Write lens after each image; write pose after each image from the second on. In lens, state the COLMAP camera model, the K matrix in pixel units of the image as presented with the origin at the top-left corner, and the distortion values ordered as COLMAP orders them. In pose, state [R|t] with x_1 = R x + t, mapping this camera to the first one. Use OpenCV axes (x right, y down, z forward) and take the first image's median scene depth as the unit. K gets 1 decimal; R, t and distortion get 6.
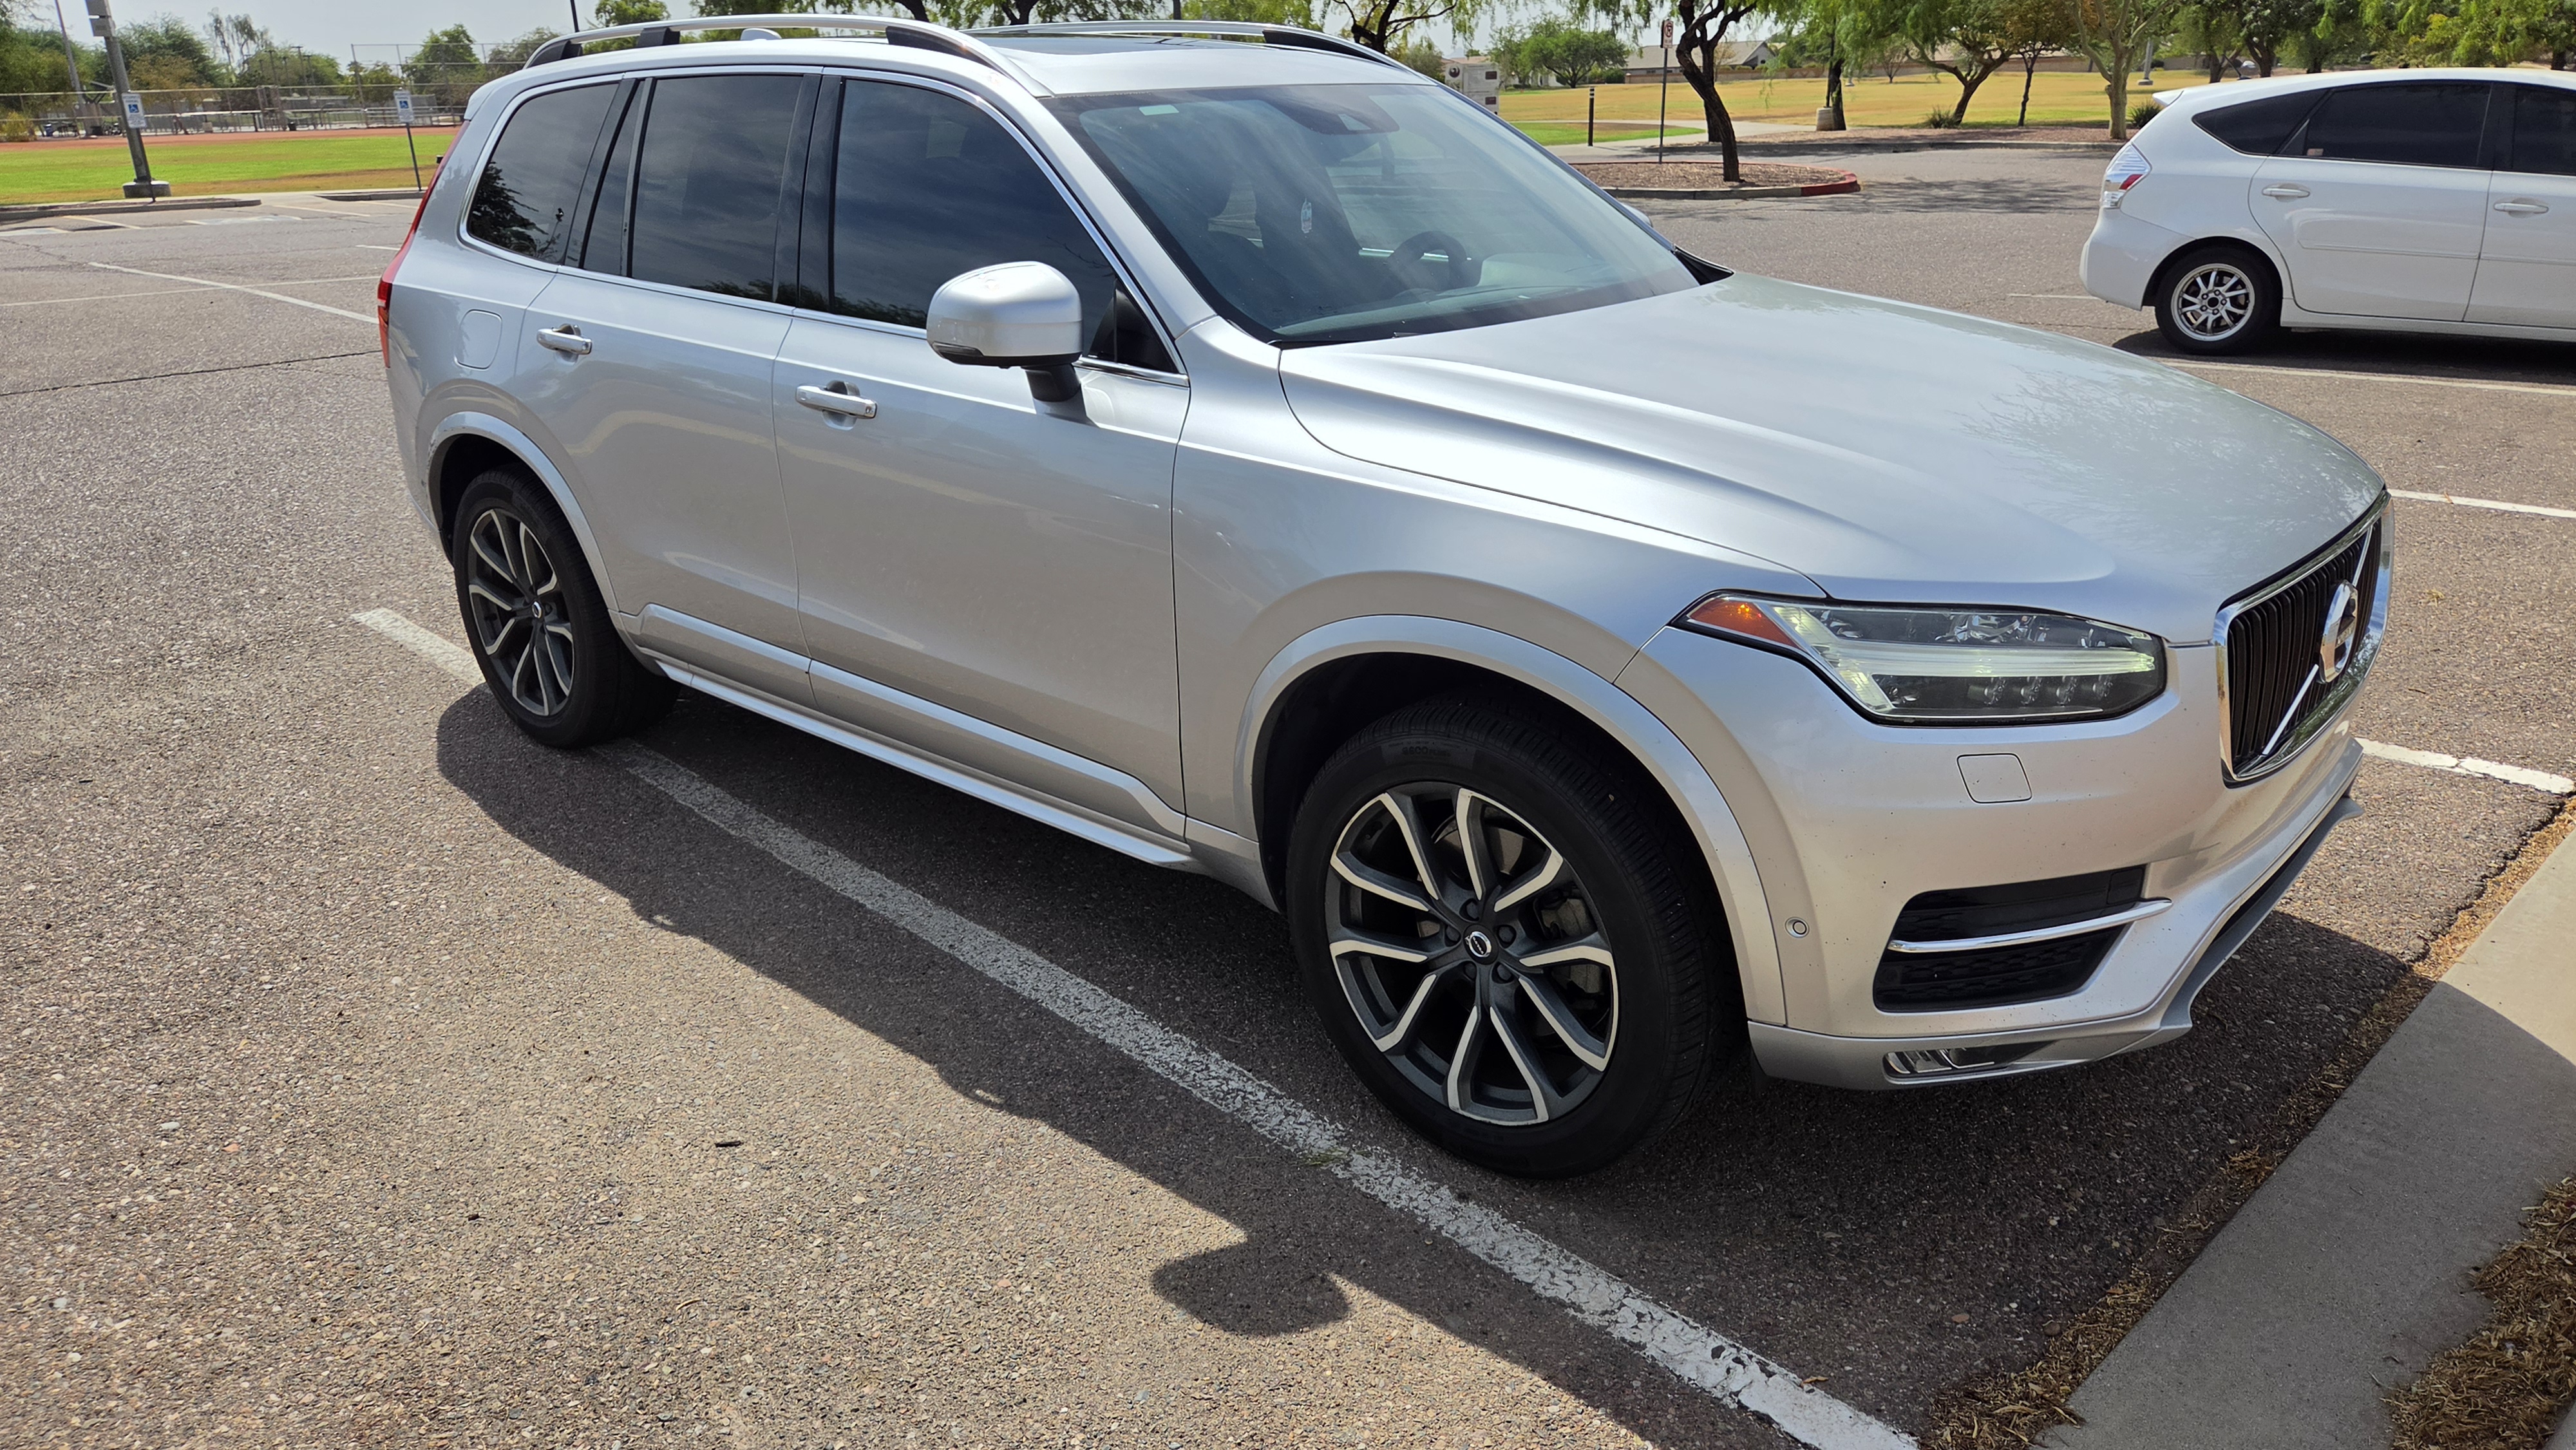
lens RADIAL K [[1756.2, 0, 1266.9], [0, 1756.2, 723.6], [0, 0, 1]] dist [0.045641, -0.028027]
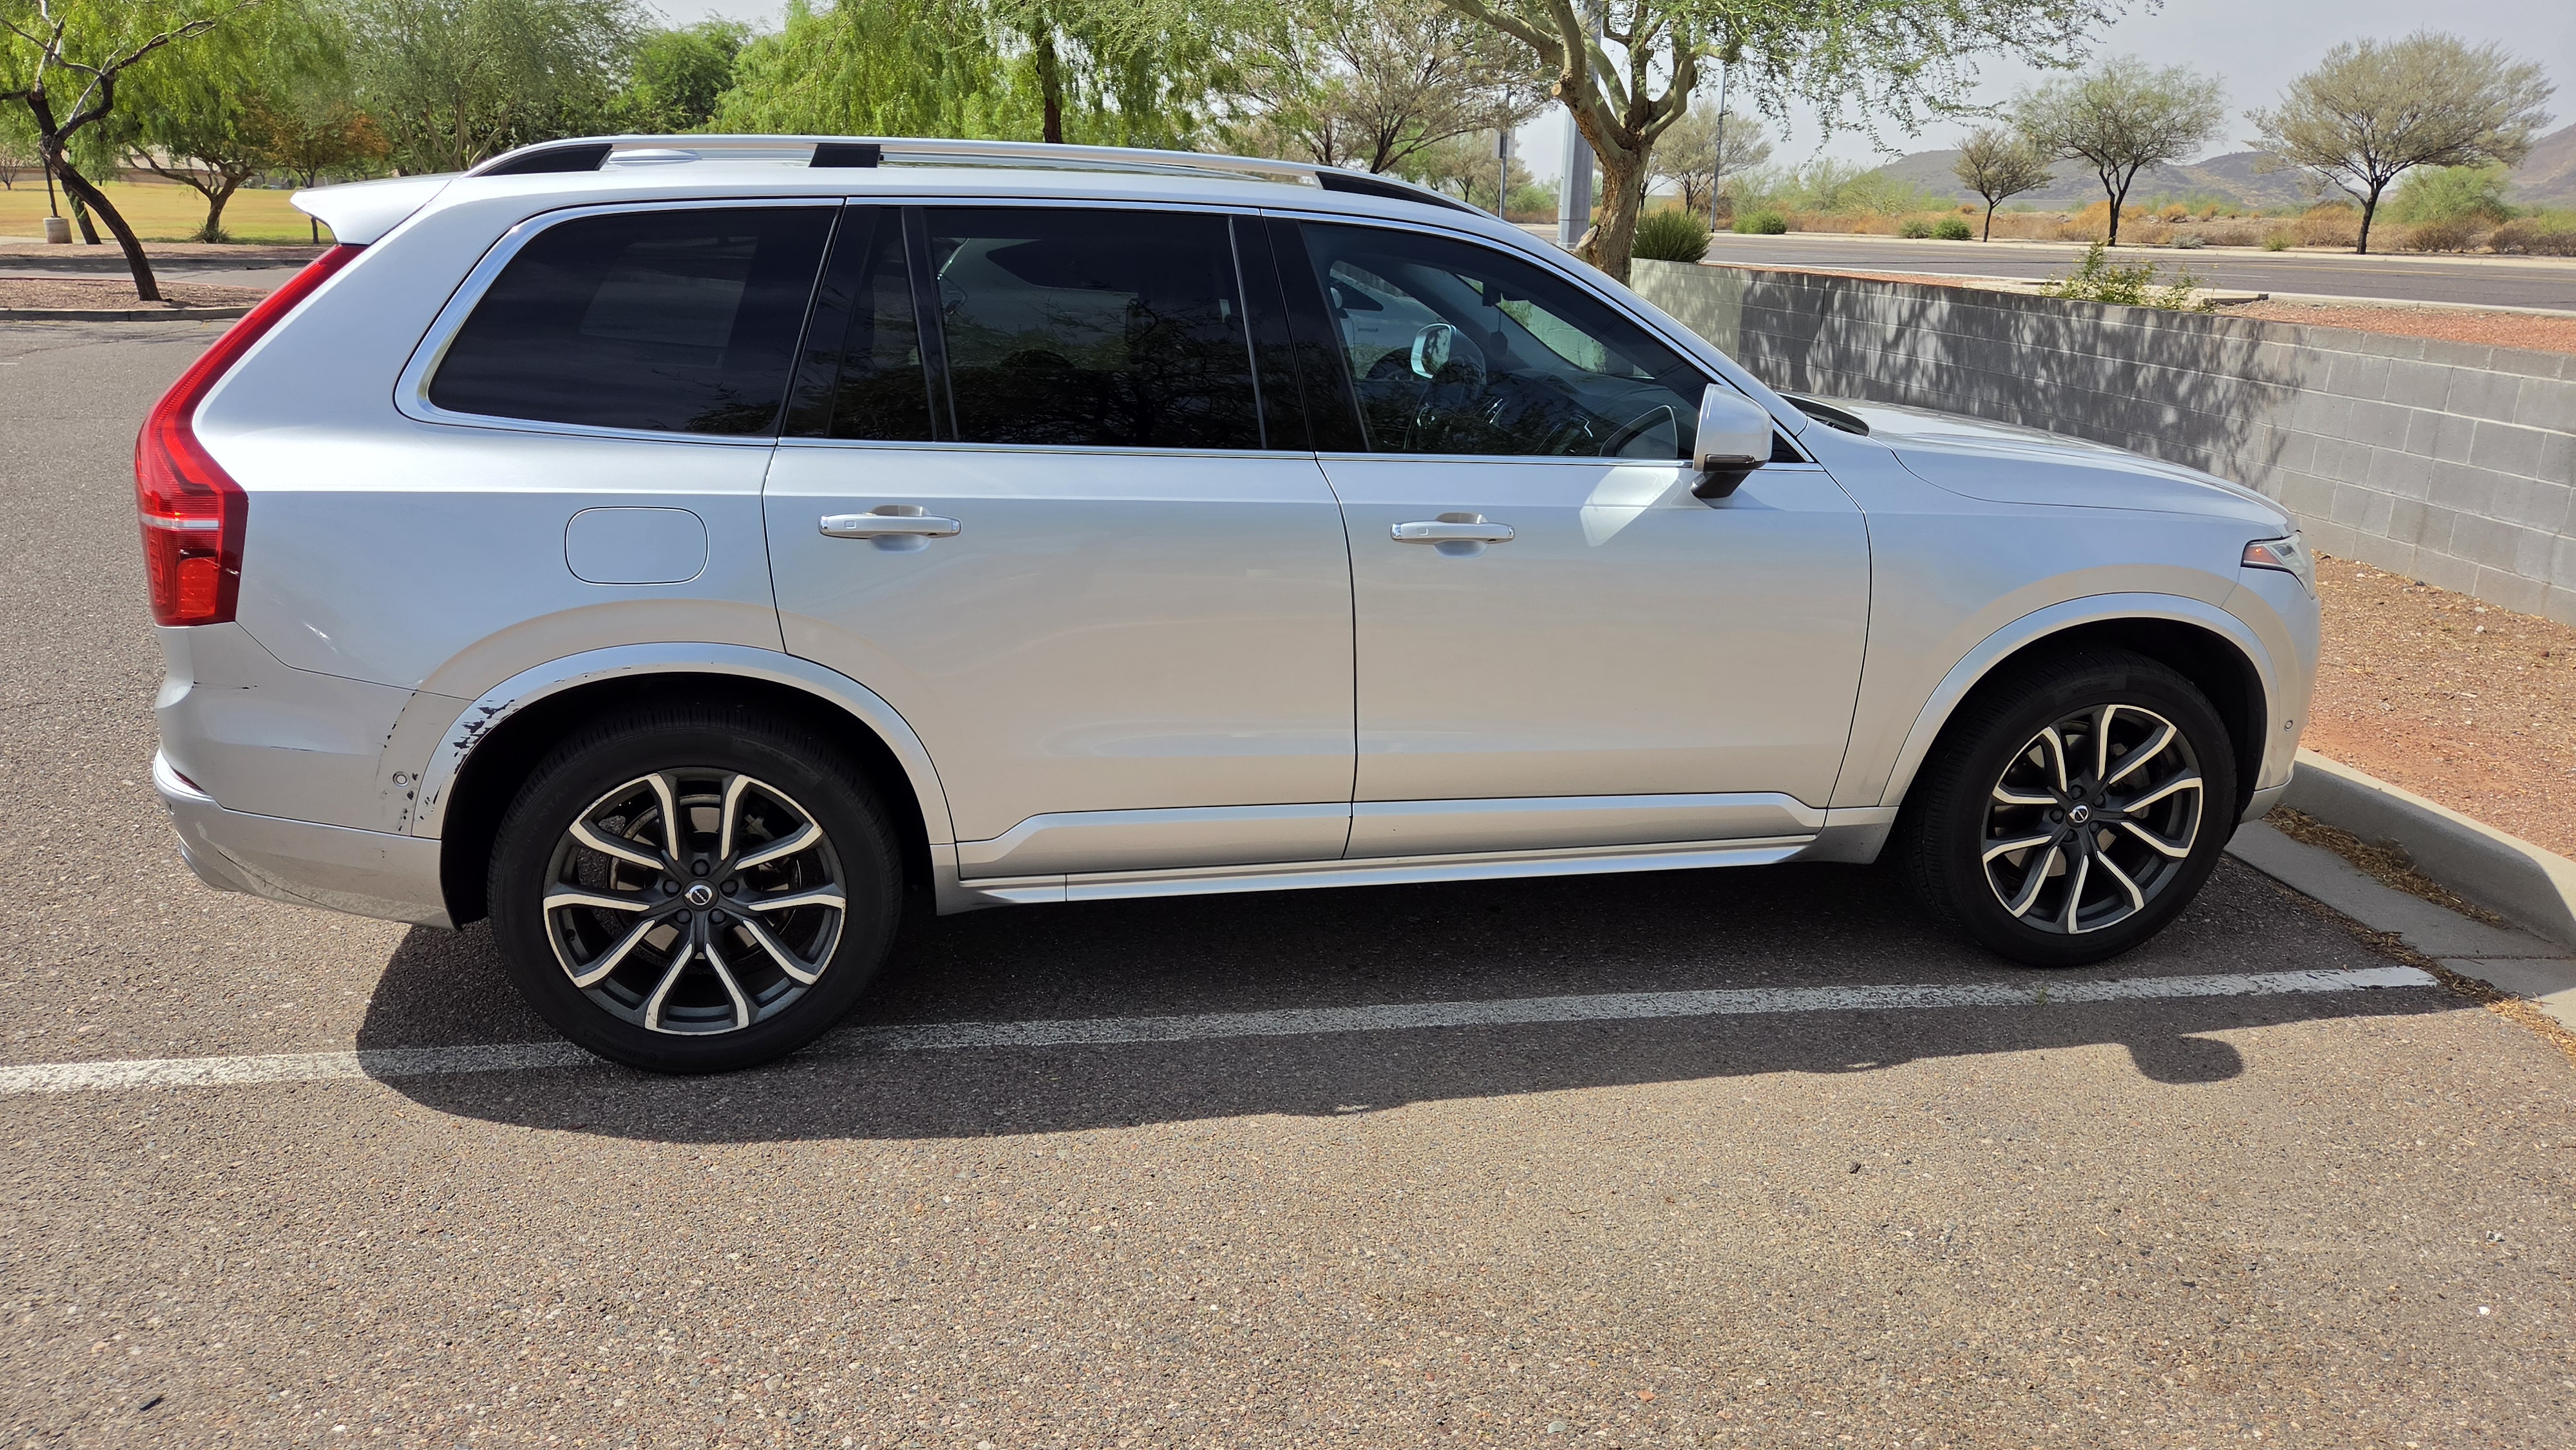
lens RADIAL K [[1756.2, 0, 1286.4], [0, 1756.2, 737.9], [0, 0, 1]] dist [0.045641, -0.028027]
pose [[0.588665, -0.204553, 0.782069, -0.940578], [0.246169, 0.966867, 0.067595, -0.133361], [-0.769983, 0.152730, 0.619516, 0.380970]]
